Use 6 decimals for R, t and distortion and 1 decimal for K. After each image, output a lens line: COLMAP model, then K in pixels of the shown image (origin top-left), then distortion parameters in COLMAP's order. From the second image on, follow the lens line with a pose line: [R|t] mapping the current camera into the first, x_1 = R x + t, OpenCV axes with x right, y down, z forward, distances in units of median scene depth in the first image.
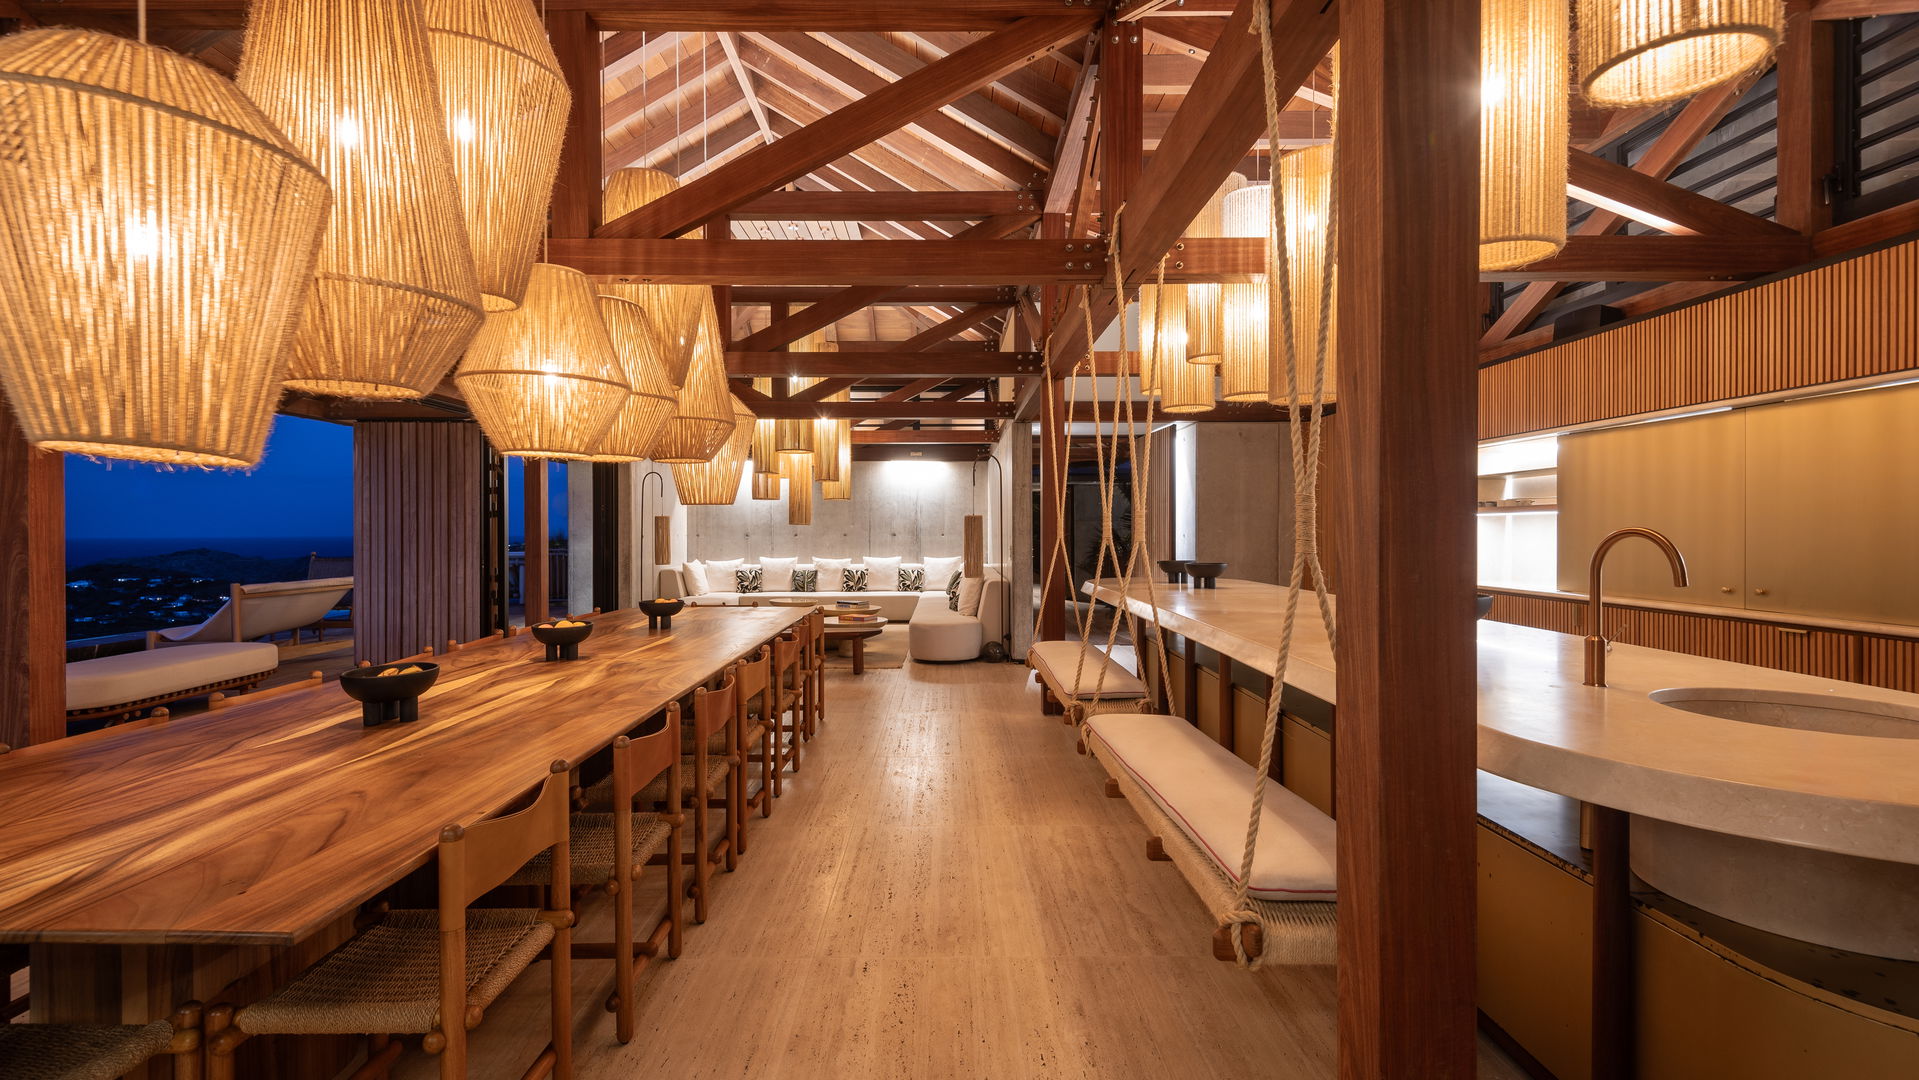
lens RADIAL K [[872.3, 0, 959.5], [0, 872.3, 540.0], [0, 0, 1]] dist [0.041237, -0.025310]
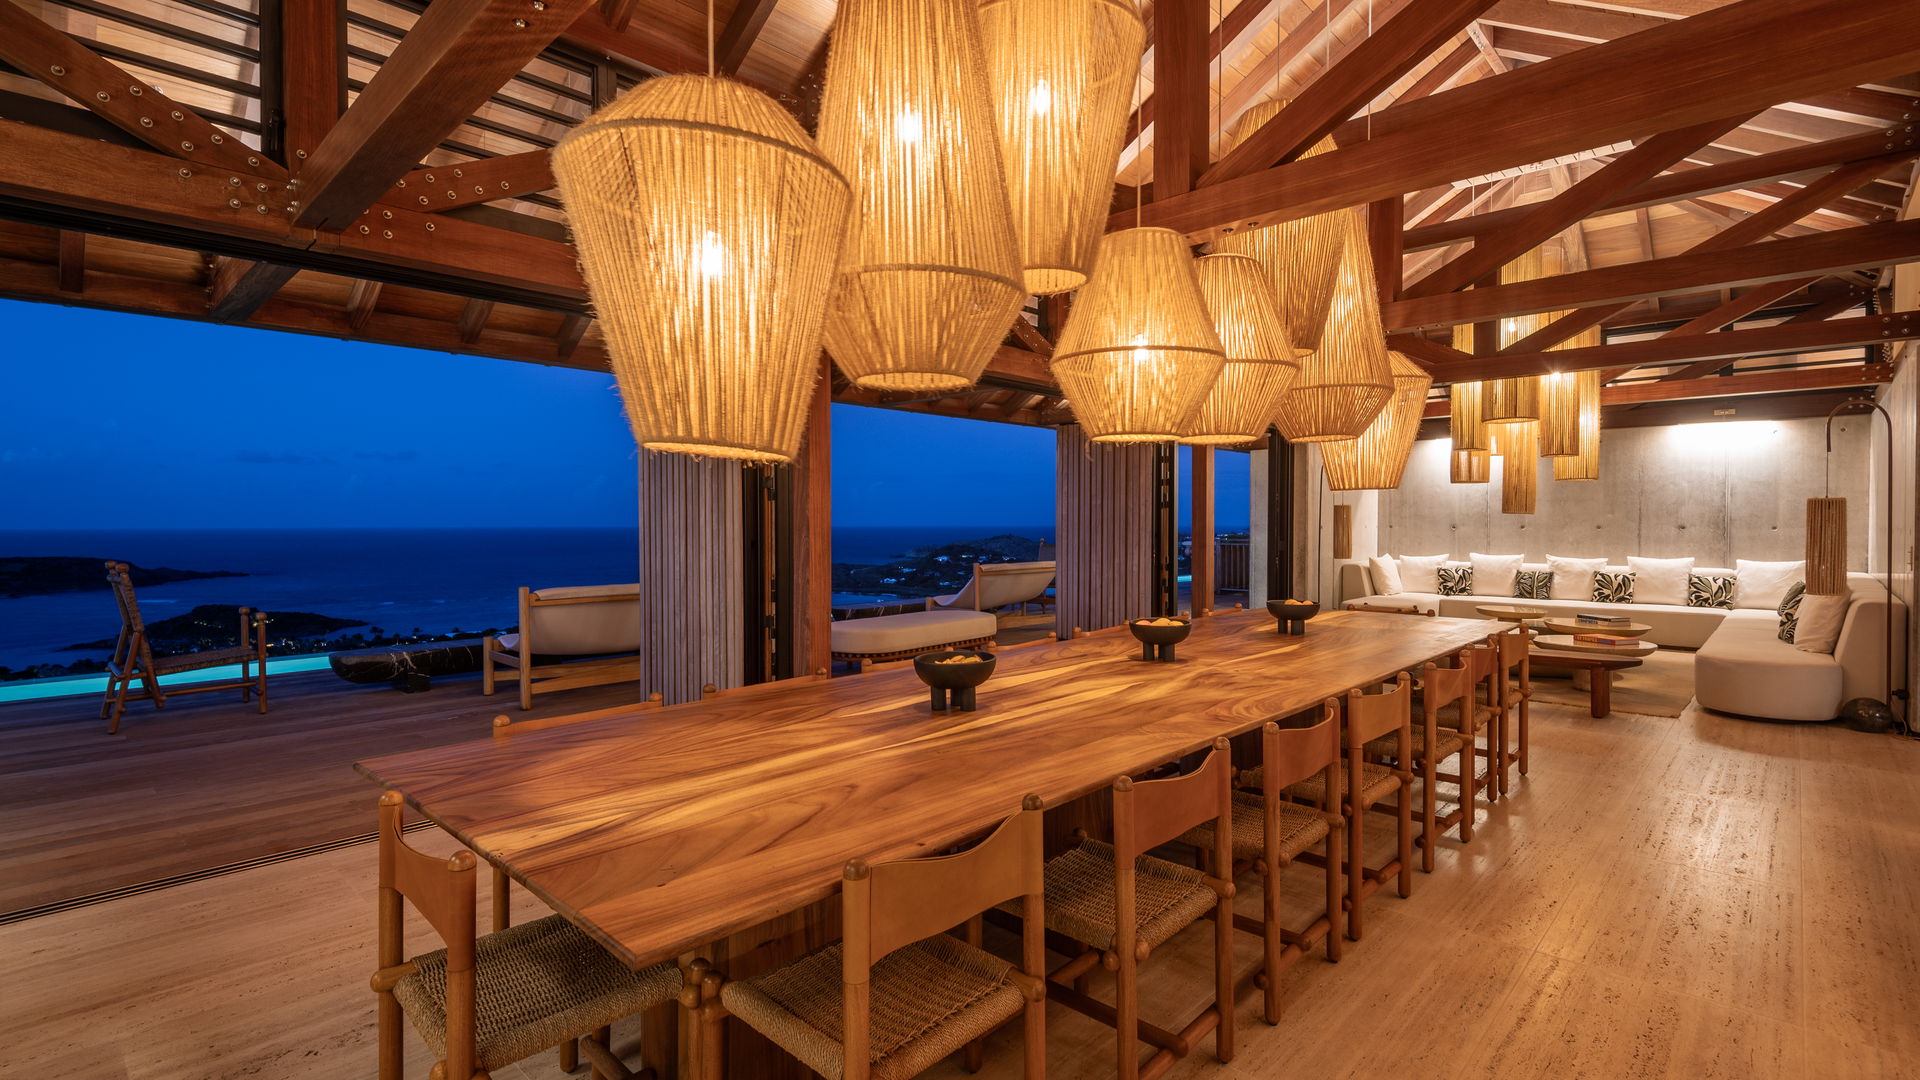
lens RADIAL K [[872.8, 0, 960.0], [0, 872.8, 540.0], [0, 0, 1]] dist [0.041237, -0.025310]
pose [[0.713168, 0.016521, -0.700798, 0.021288], [-0.009114, 0.999856, 0.014296, -0.000746], [0.700933, -0.003808, 0.713217, 0.104067]]
